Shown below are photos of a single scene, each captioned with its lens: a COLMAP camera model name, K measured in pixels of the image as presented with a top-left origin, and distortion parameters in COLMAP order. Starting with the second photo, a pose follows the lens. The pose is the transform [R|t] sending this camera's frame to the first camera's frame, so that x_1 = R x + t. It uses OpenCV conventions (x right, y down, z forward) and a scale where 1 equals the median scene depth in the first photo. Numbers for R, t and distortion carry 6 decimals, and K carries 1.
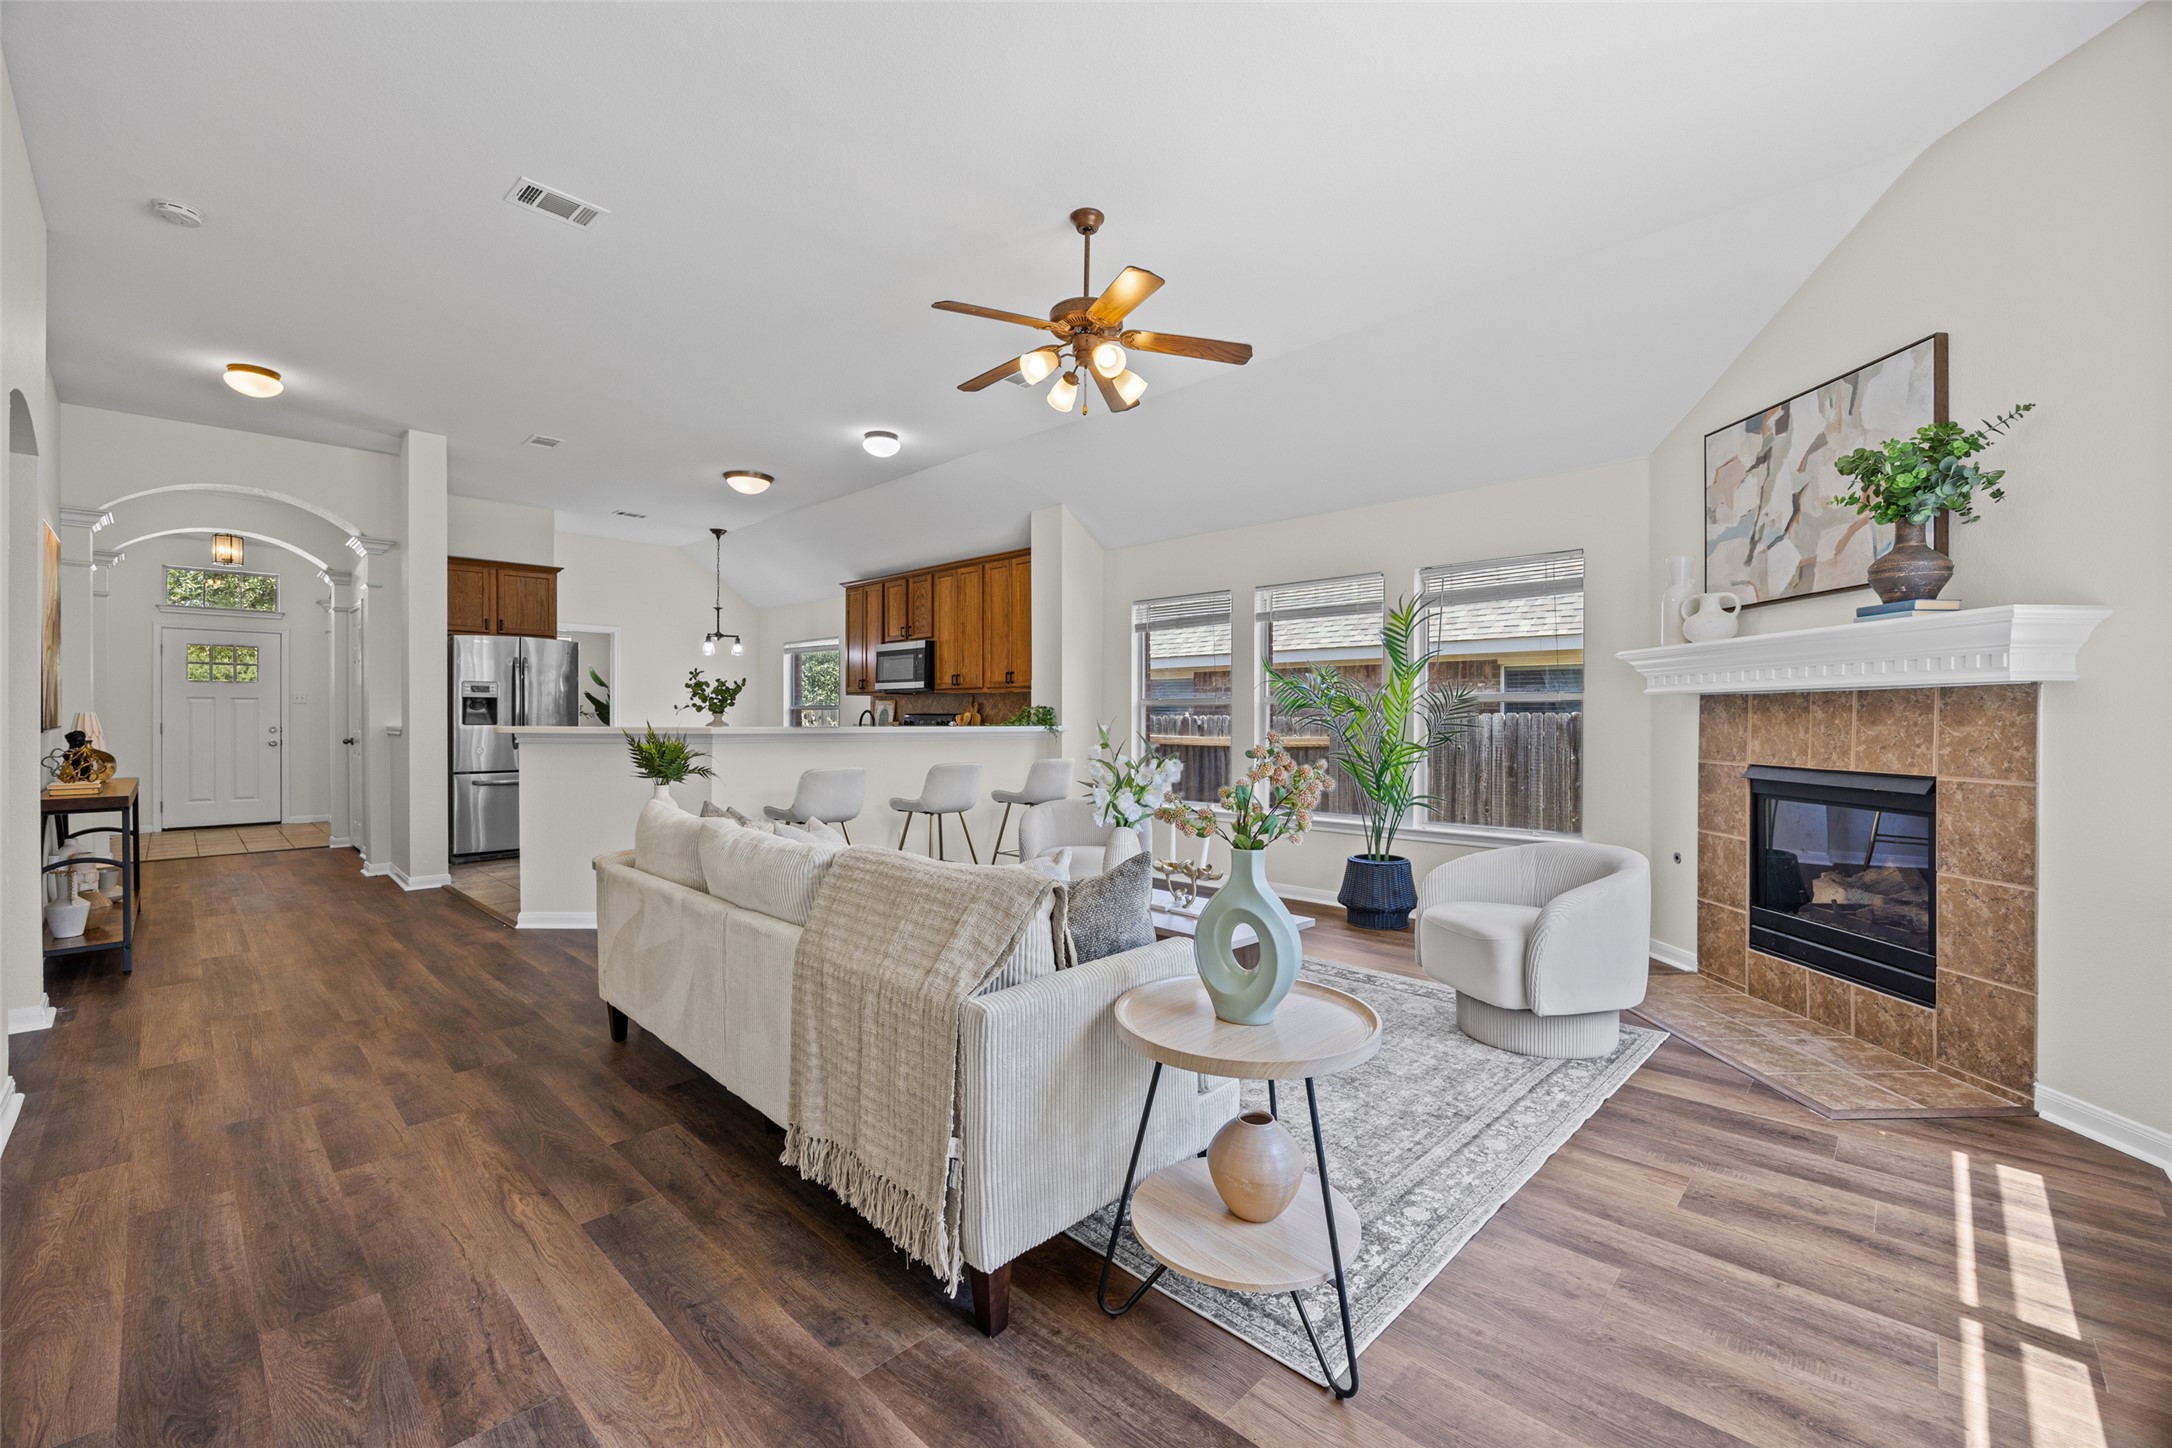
lens RADIAL K [[897.1, 0, 1083.5], [0, 897.1, 720.7], [0, 0, 1]] dist [0.000222, 0.000001]
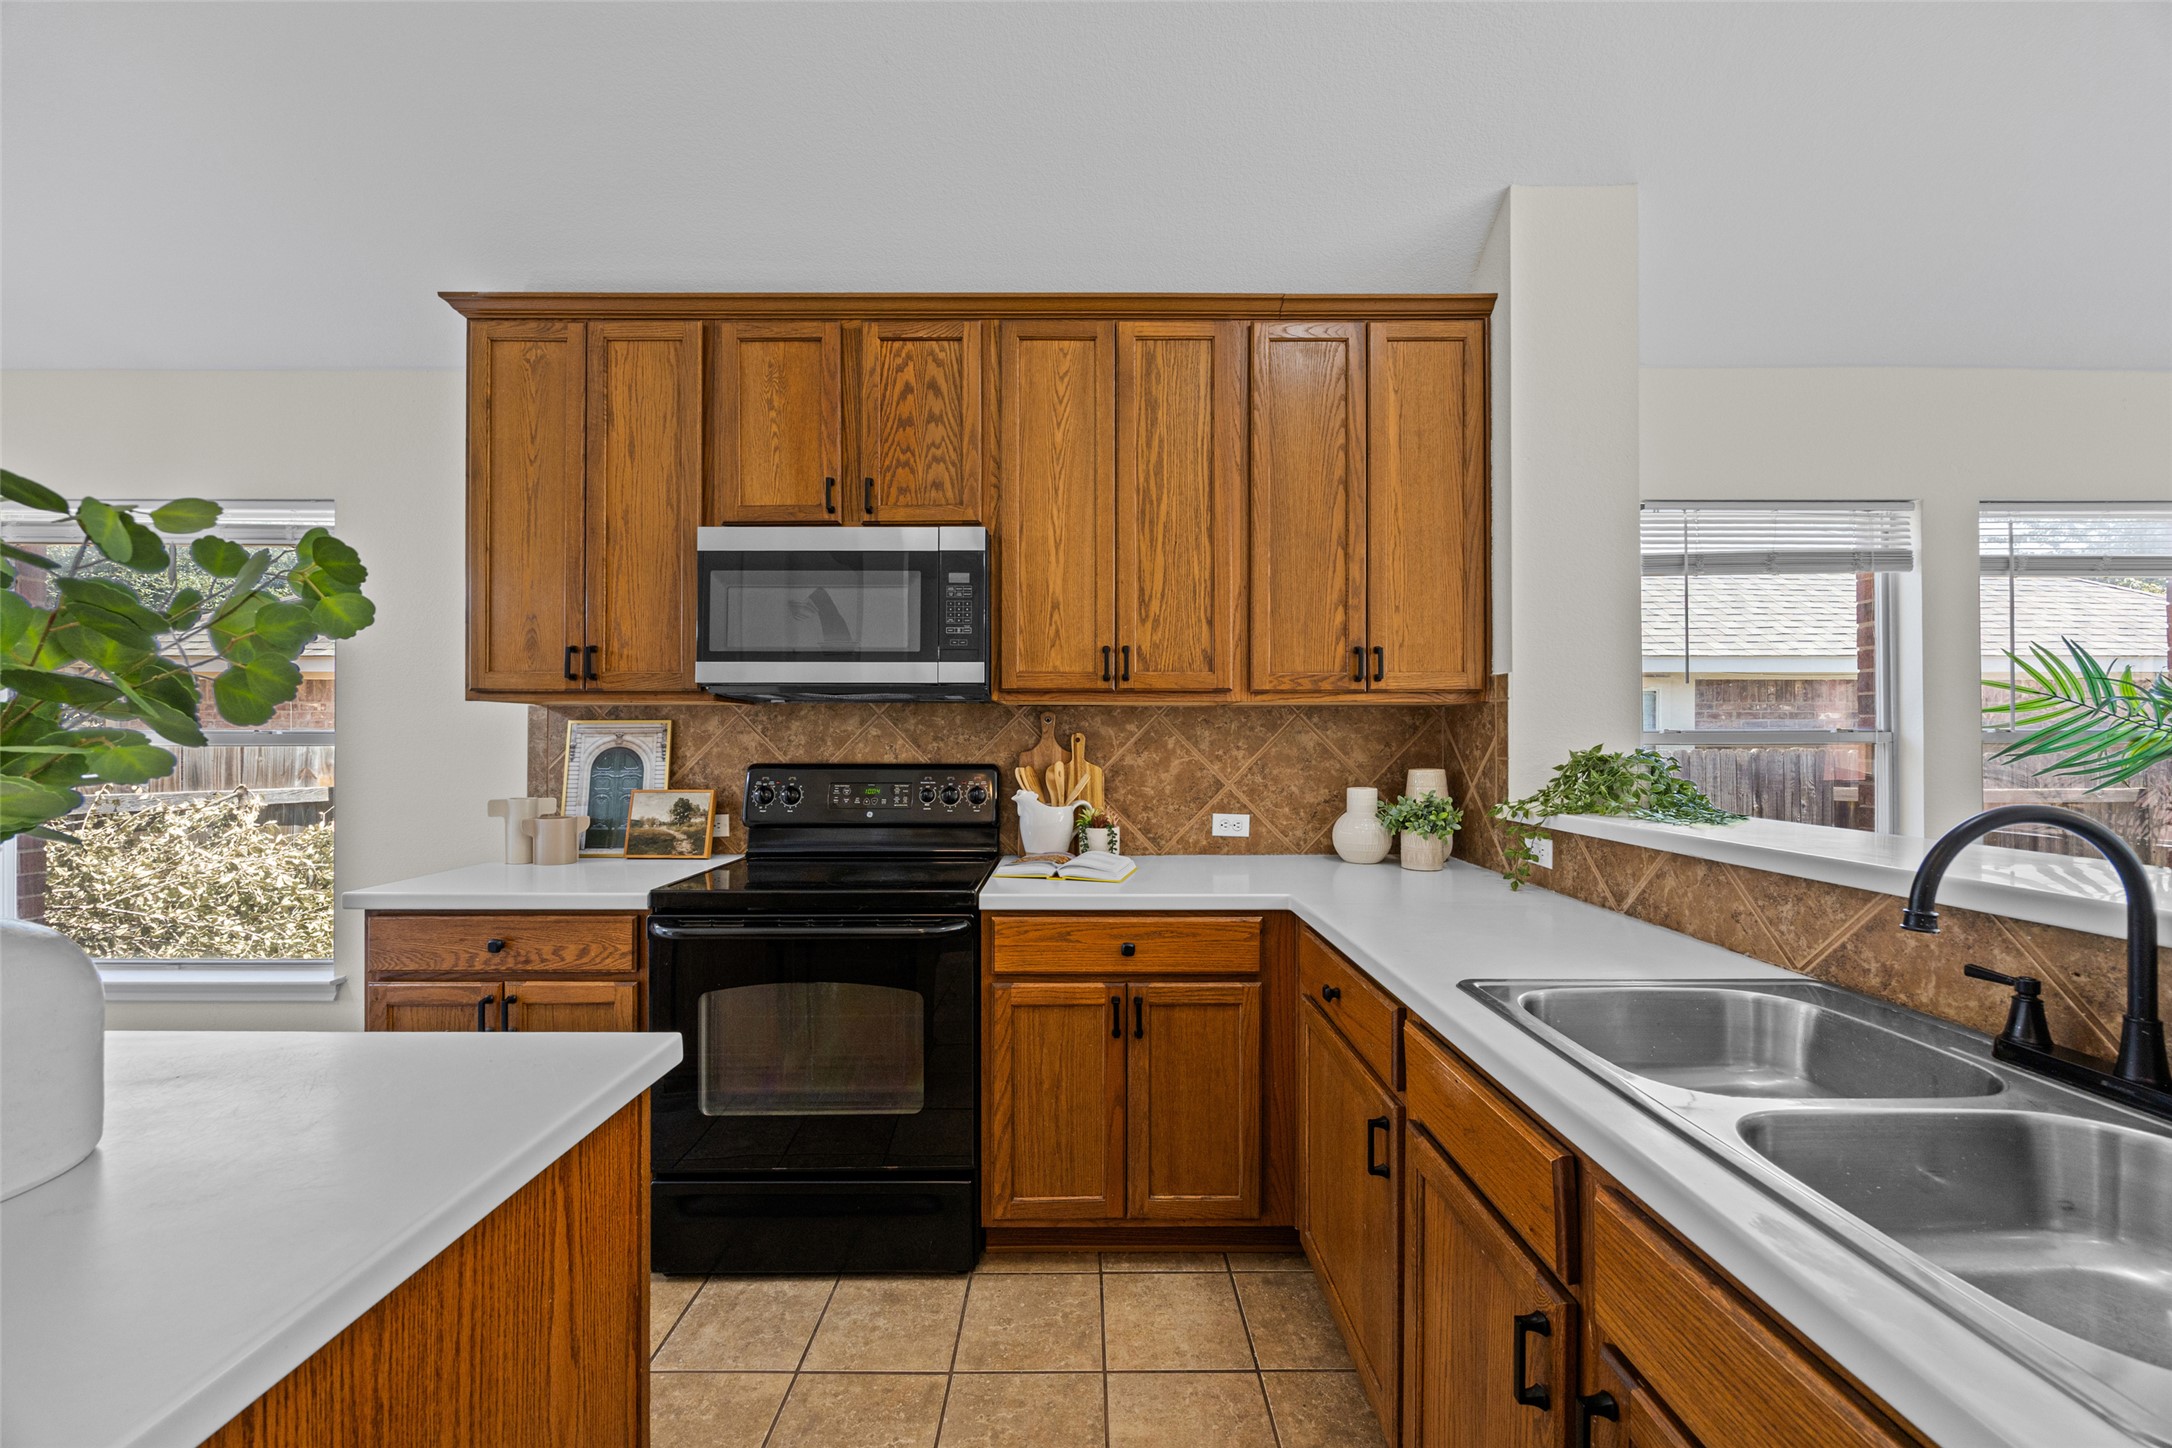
lens RADIAL K [[822.9, 0, 1086.7], [0, 822.9, 732.5], [0, 0, 1]] dist [-0.001394, 0.000034]
pose [[0.716622, 0.003797, 0.697451, -0.349567], [0.001757, 0.999972, -0.007249, -0.018105], [-0.697460, 0.006420, 0.716595, 0.782696]]
